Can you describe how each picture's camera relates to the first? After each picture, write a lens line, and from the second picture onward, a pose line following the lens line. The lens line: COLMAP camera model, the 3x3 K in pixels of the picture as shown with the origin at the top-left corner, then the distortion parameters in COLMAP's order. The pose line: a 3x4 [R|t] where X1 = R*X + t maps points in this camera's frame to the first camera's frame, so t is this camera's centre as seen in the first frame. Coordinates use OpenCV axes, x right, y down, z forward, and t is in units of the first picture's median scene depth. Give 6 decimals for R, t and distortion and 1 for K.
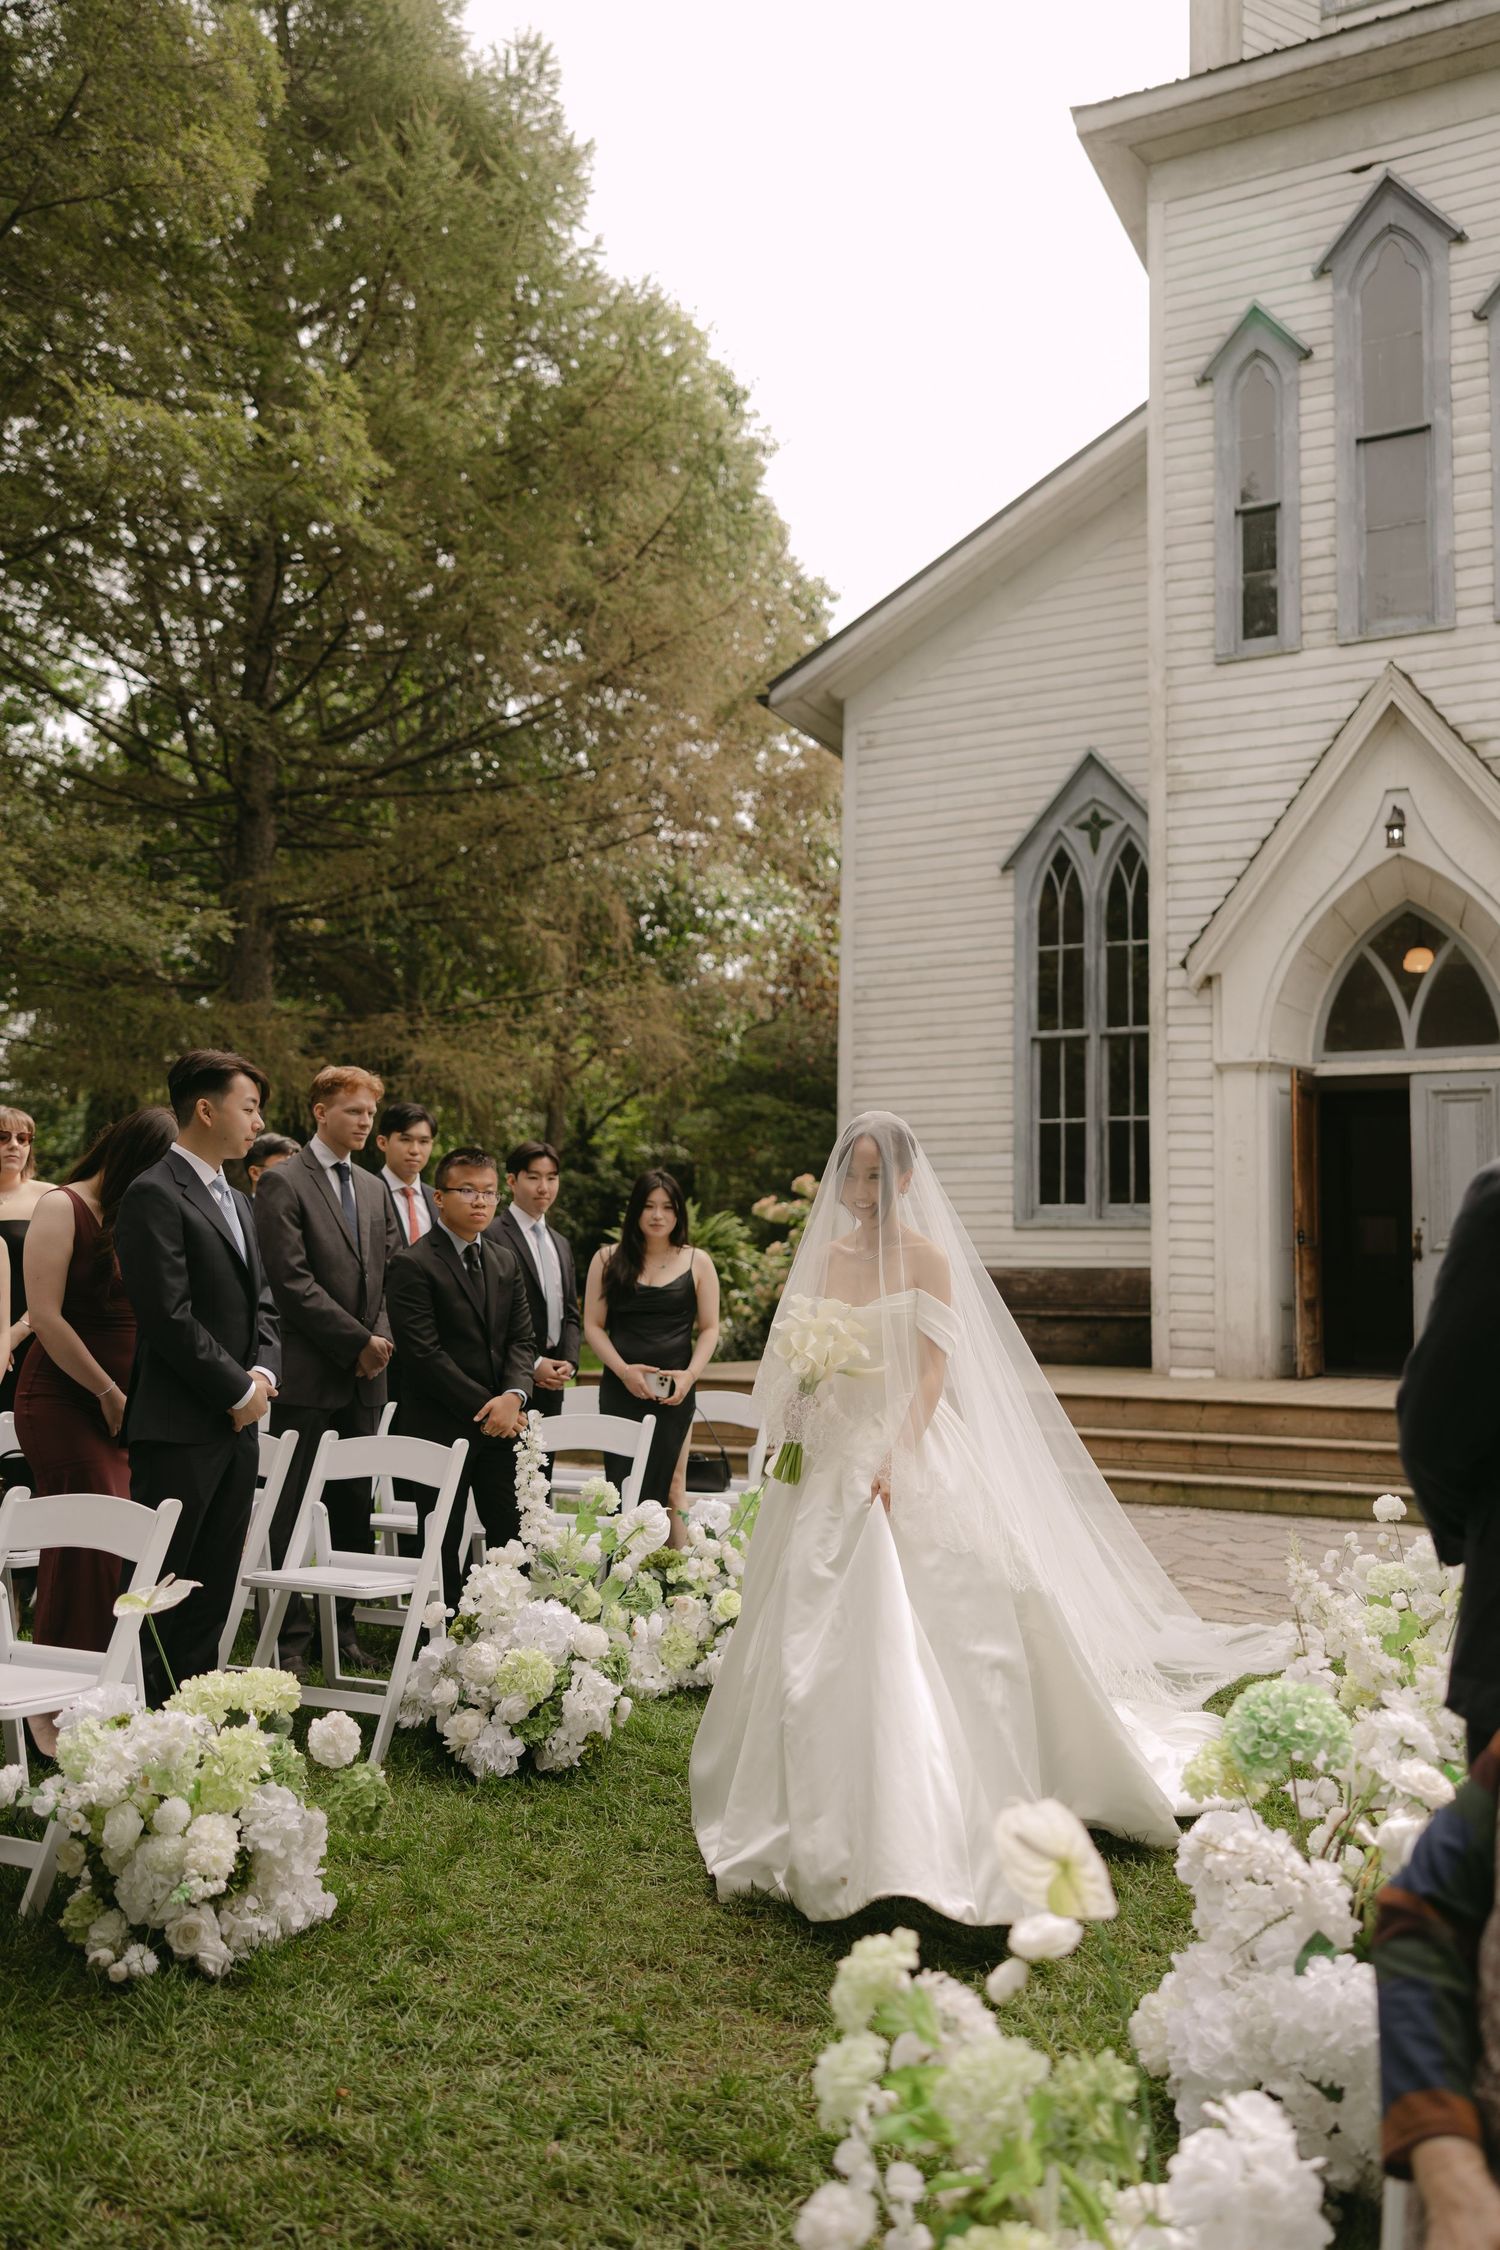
lens RADIAL K [[1793.4, 0, 736.9], [0, 1793.4, 1121.1], [0, 0, 1]] dist [0.015255, 0.010950]
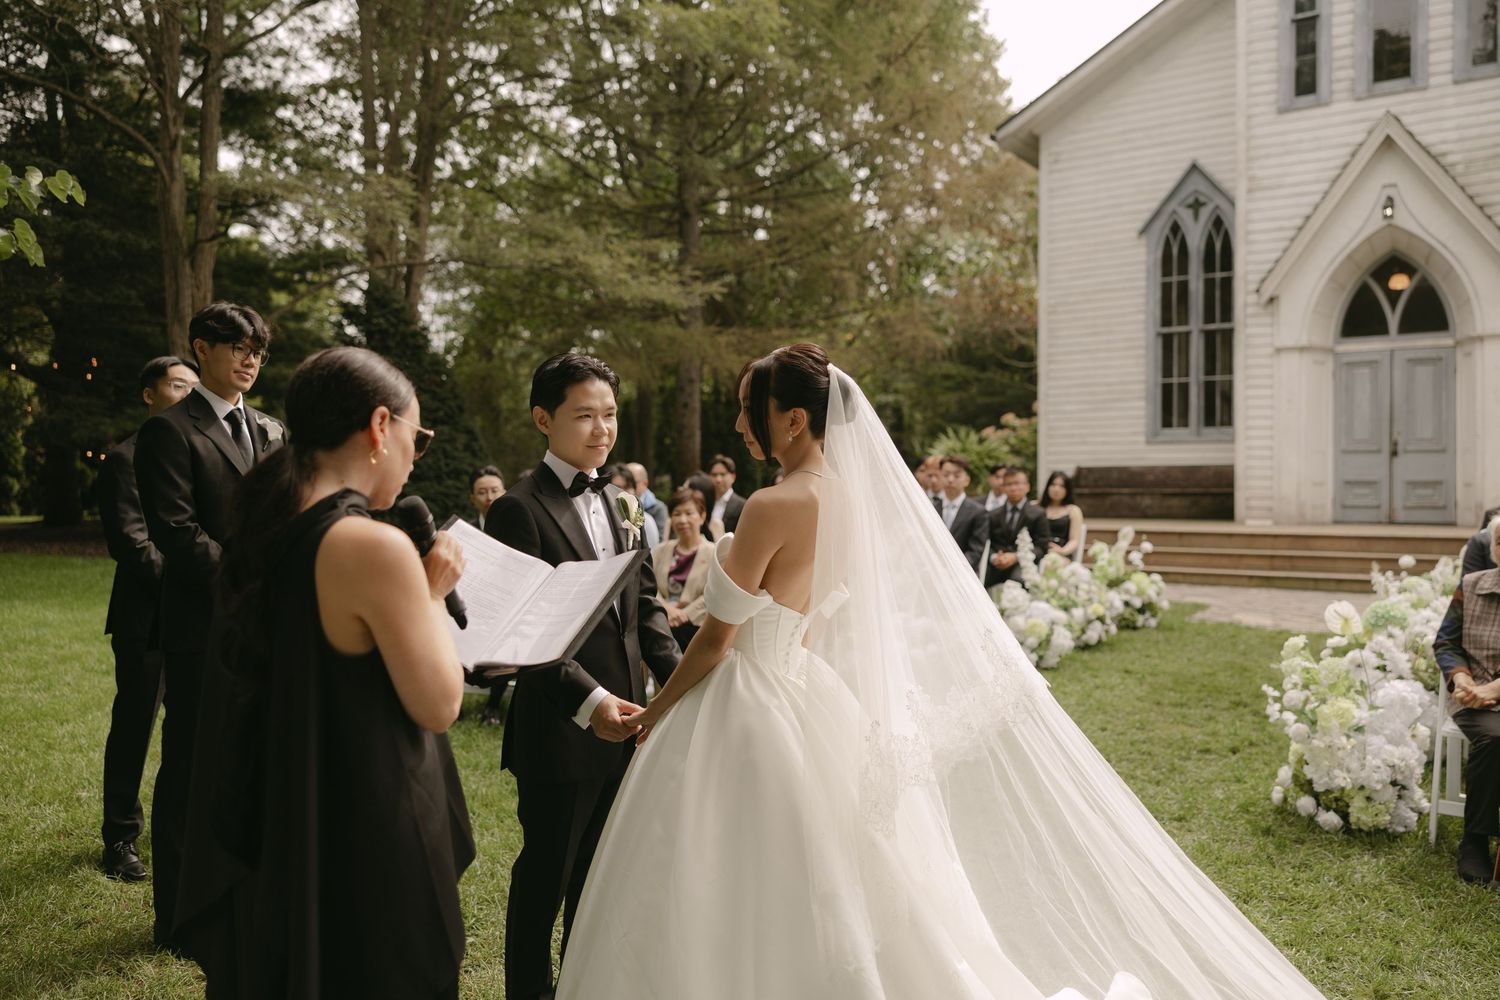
lens RADIAL K [[1172.2, 0, 747.6], [0, 1172.2, 483.1], [0, 0, 1]] dist [0.014956, -0.006280]
pose [[0.991821, -0.014867, -0.126771, -0.098474], [0.026407, 0.995606, 0.089838, -0.016229], [0.124878, -0.092450, 0.987855, -0.206077]]
